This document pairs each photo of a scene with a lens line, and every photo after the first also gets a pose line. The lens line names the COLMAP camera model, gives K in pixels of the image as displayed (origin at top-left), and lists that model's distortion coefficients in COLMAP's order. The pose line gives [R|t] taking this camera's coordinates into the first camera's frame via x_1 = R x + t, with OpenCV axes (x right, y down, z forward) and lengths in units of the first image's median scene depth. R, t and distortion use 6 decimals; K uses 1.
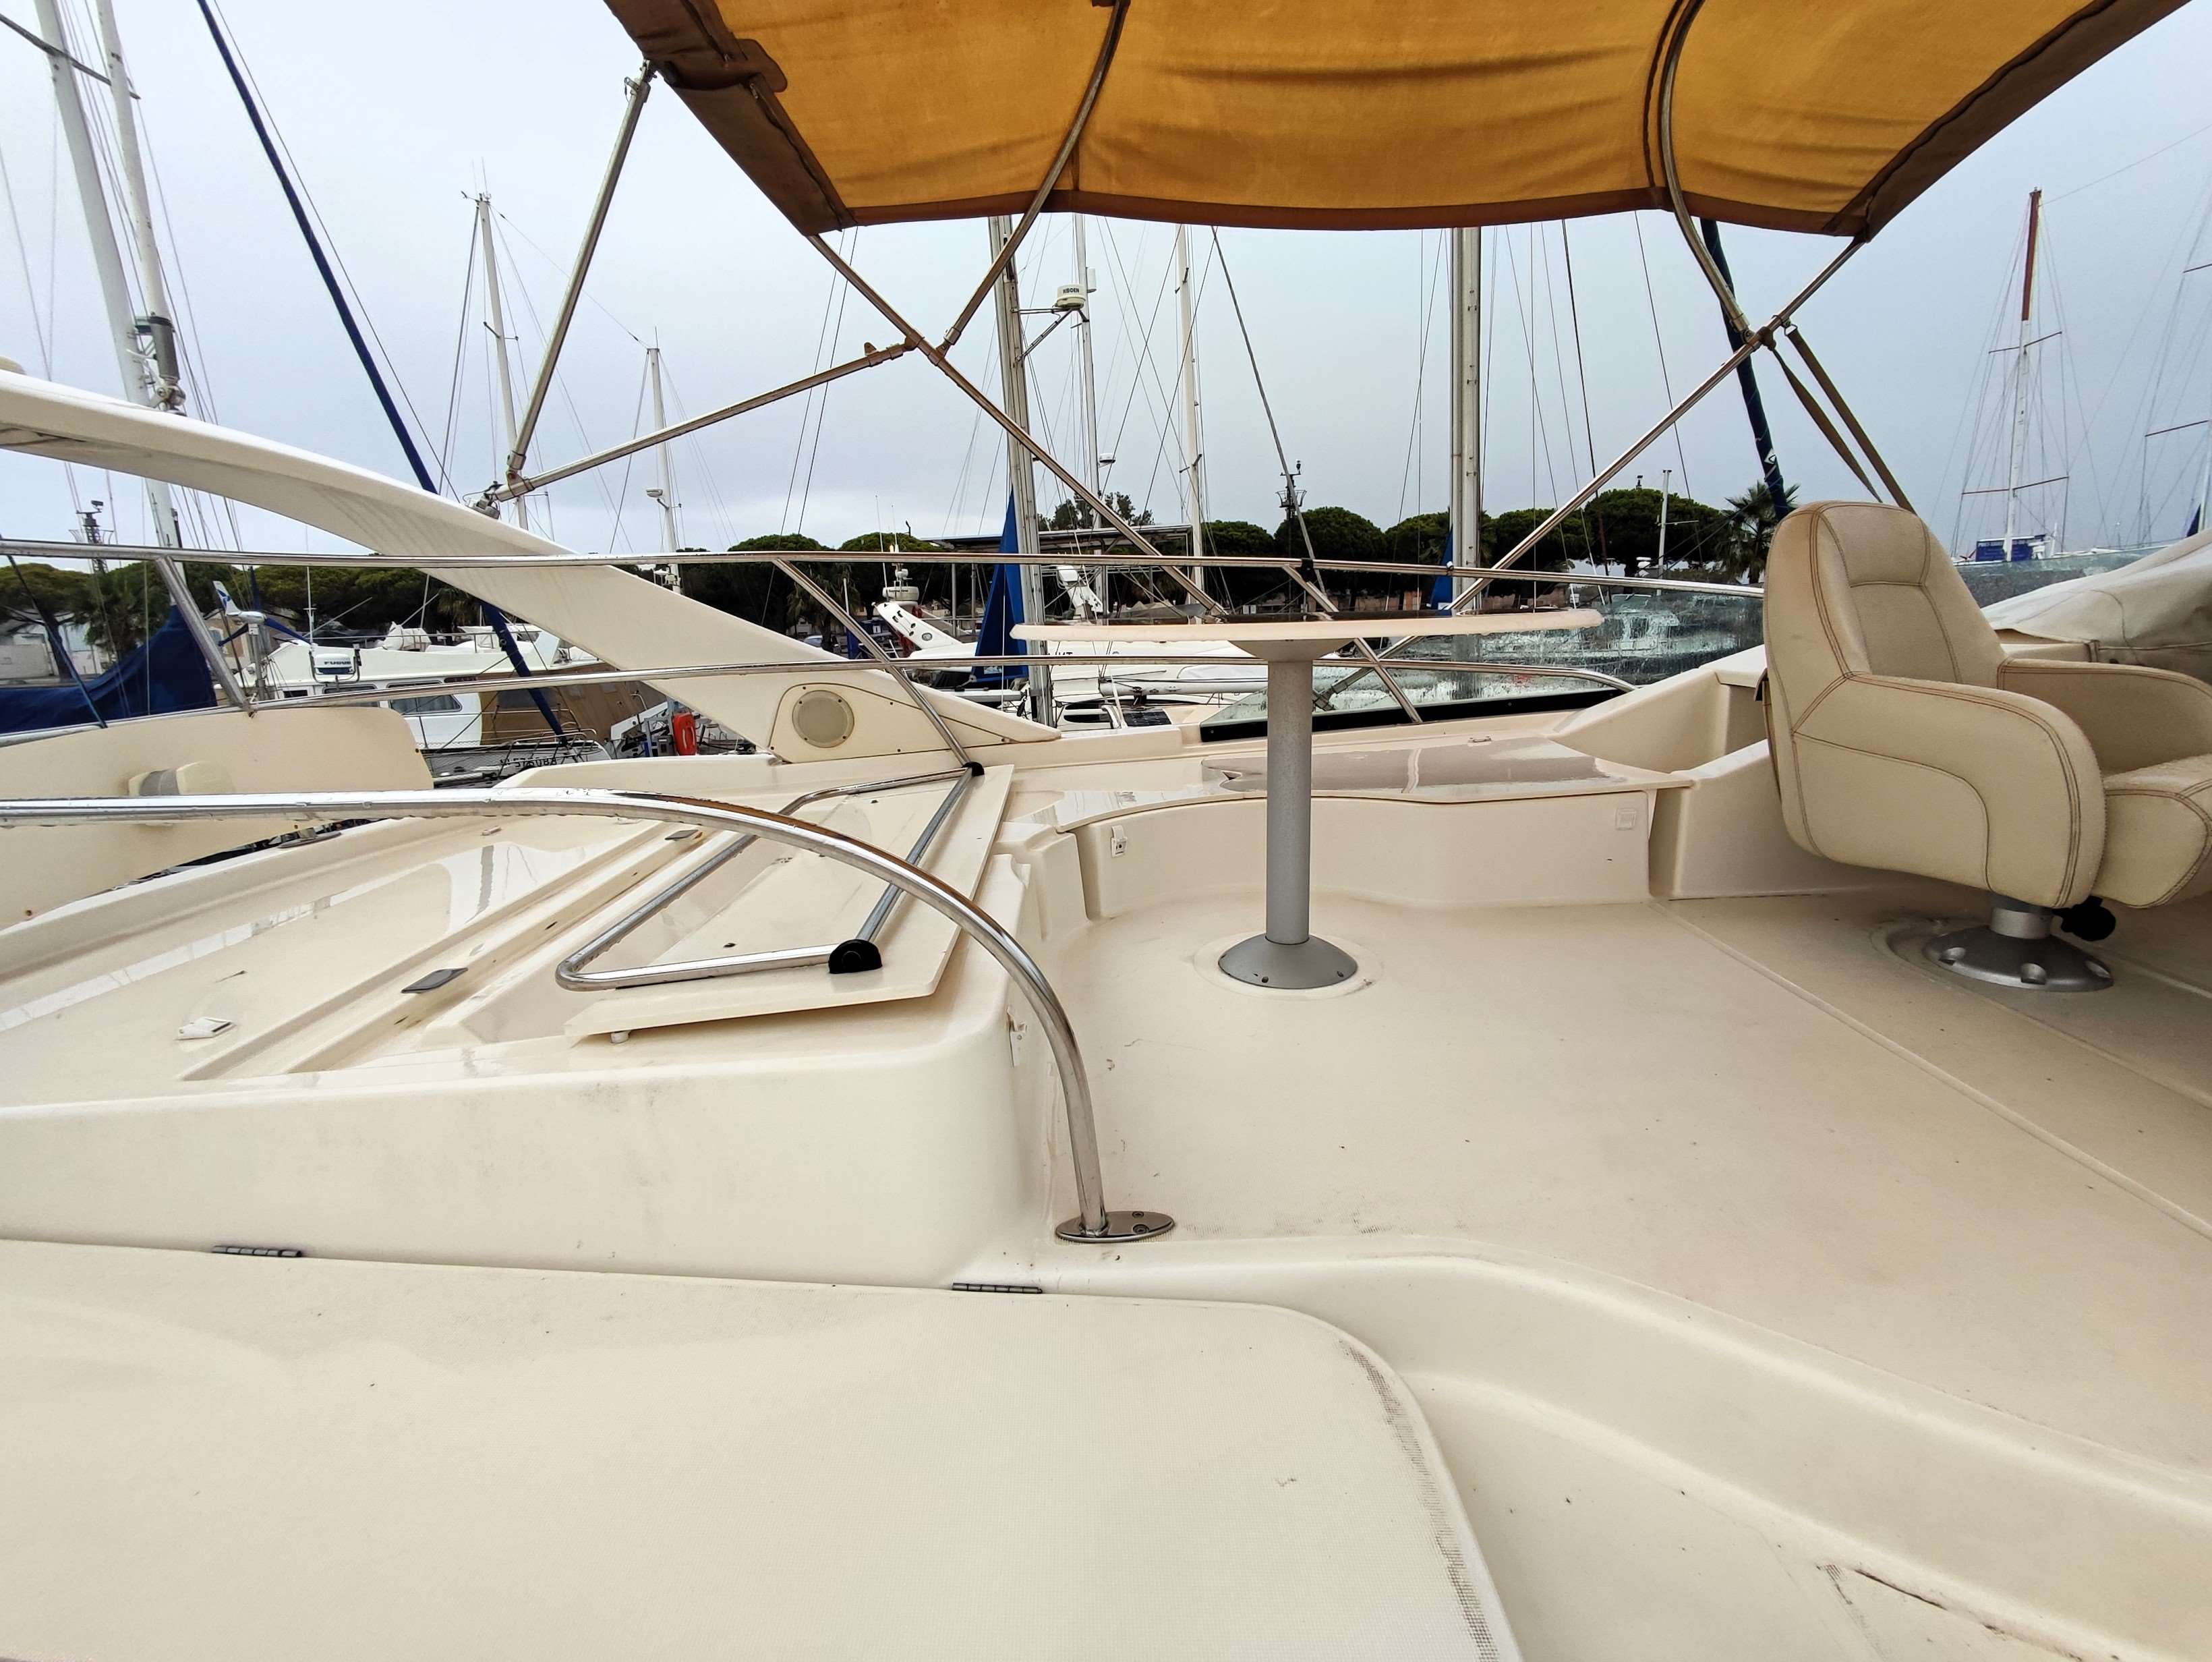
lens RADIAL K [[1020.3, 0, 1099.7], [0, 1020.3, 831.4], [0, 0, 1]] dist [0.001186, 0.000928]
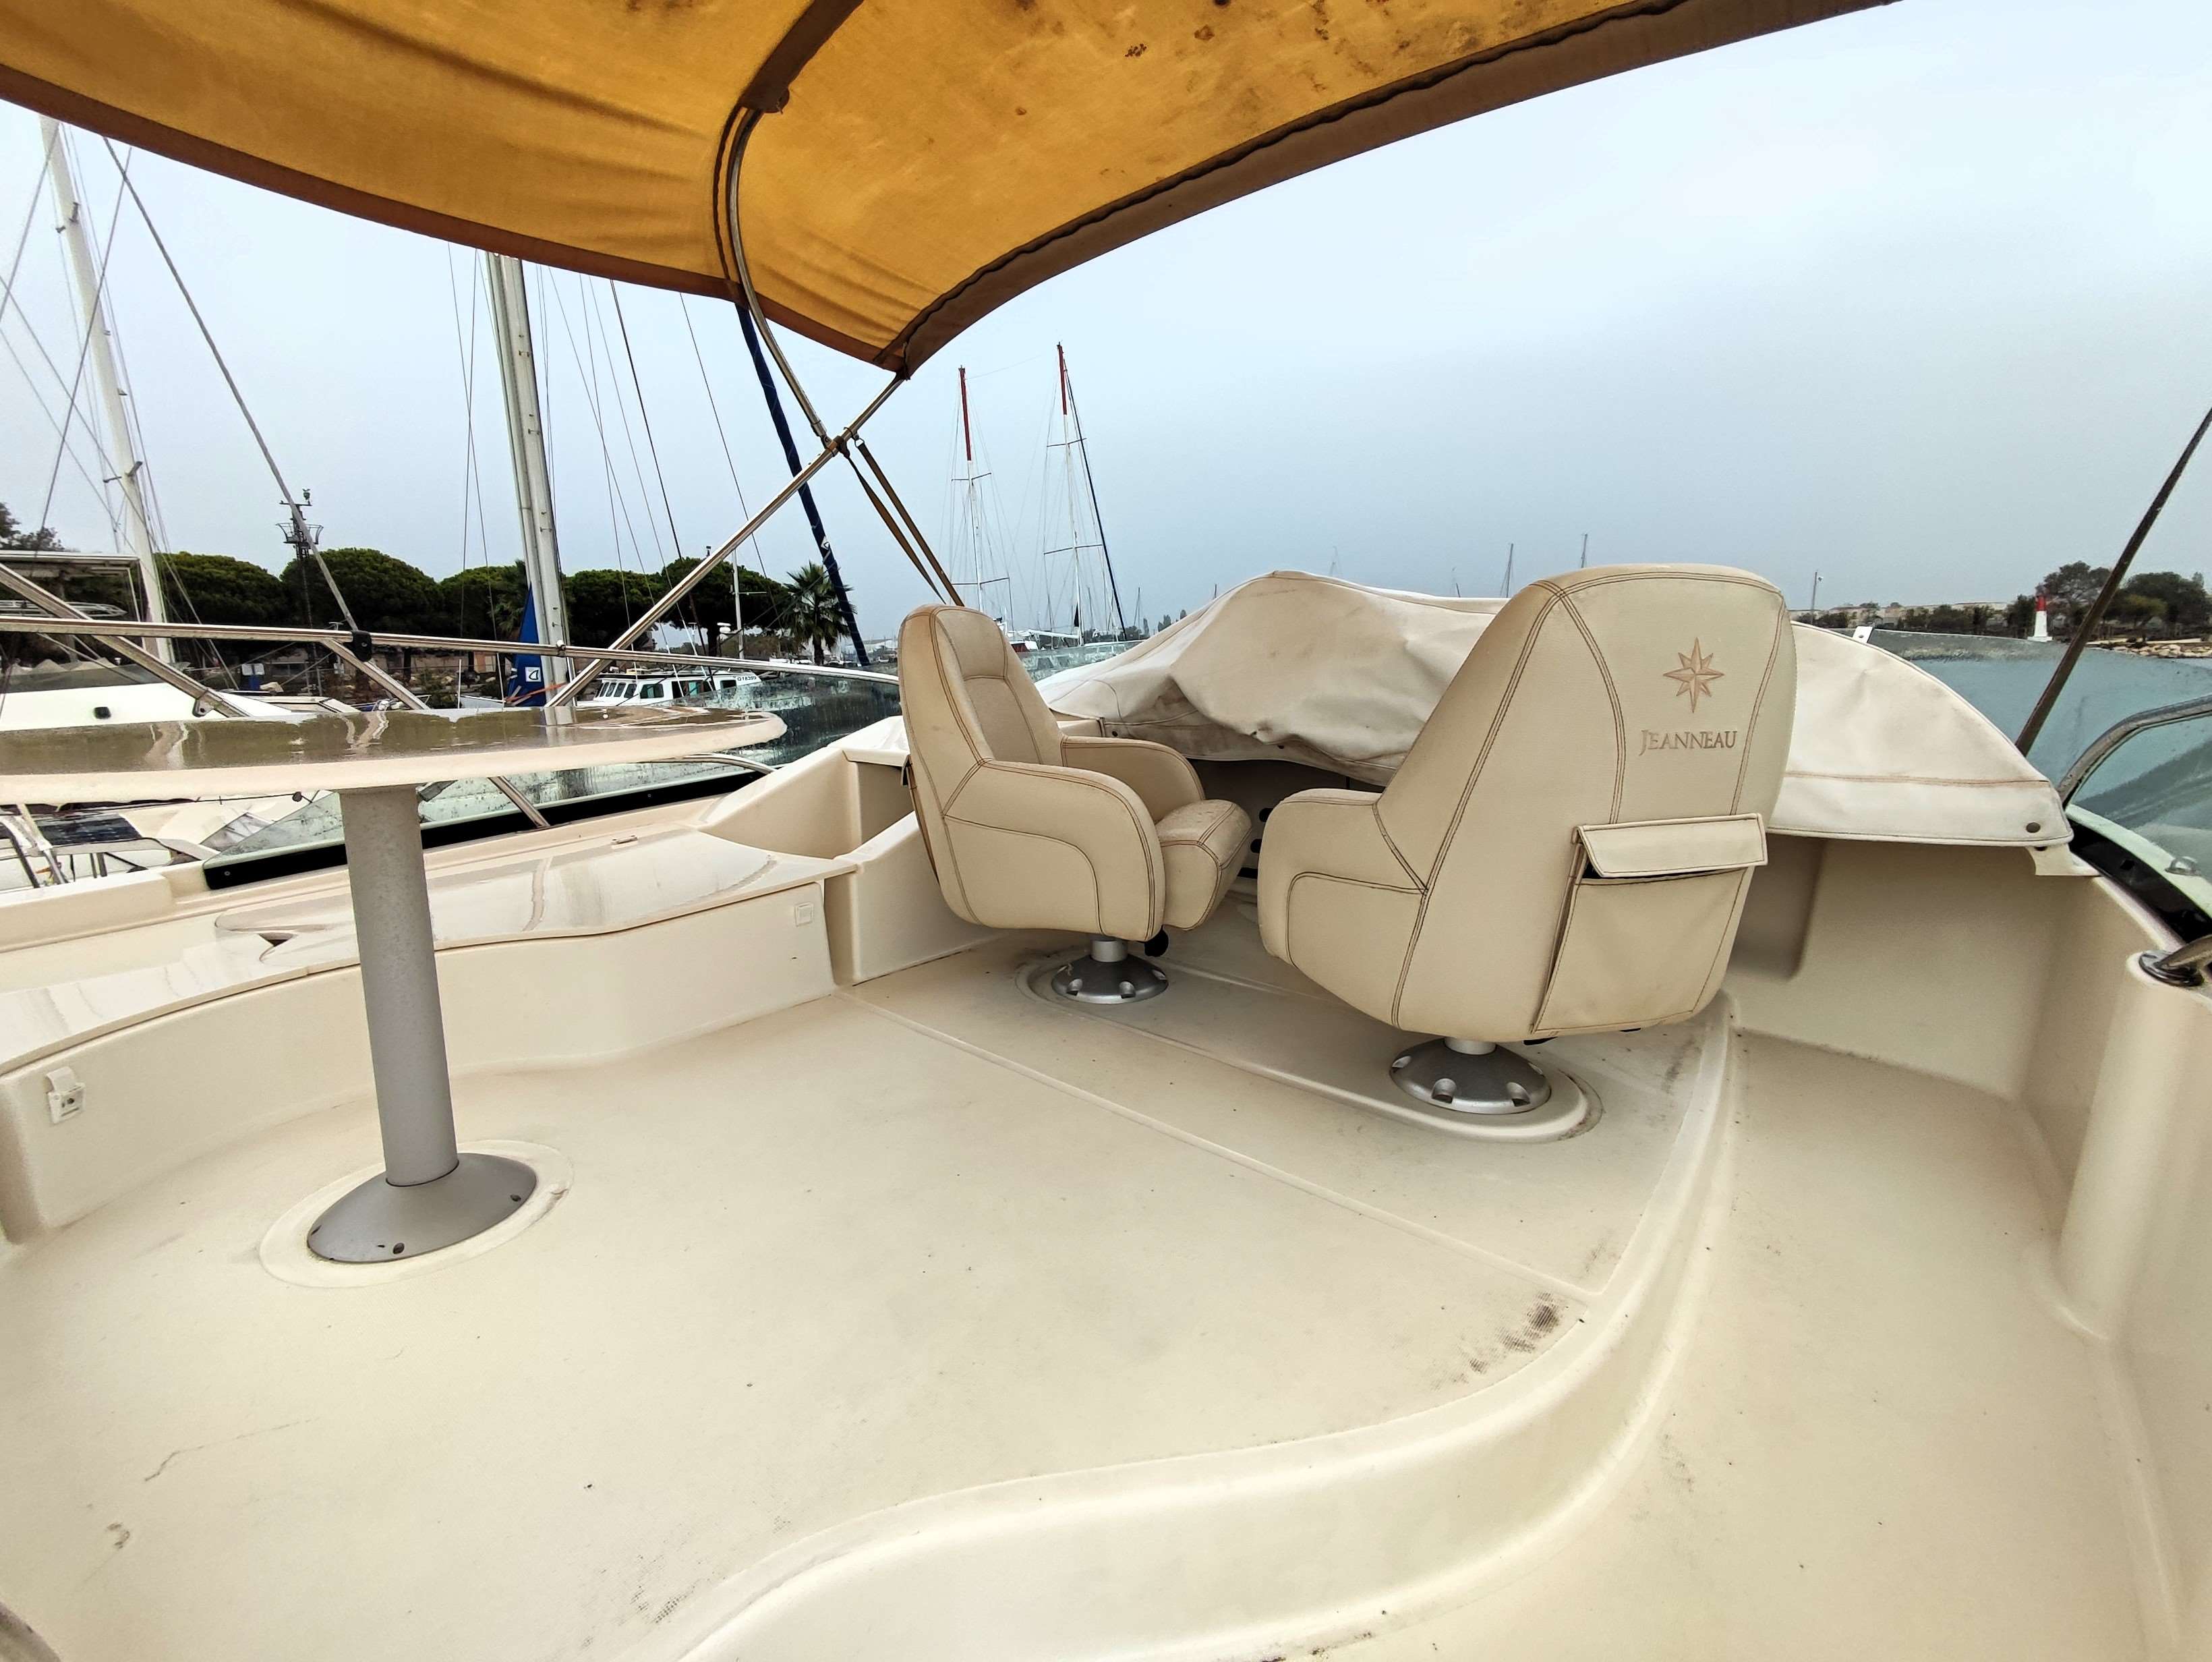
lens RADIAL K [[1007.8, 0, 1095.9], [0, 1007.8, 805.3], [0, 0, 1]] dist [-0.001203, -0.000543]
pose [[0.667820, -0.094940, 0.738243, 0.002239], [0.148736, 0.988849, -0.007379, -0.059512], [-0.729311, 0.114731, 0.674495, 0.129342]]
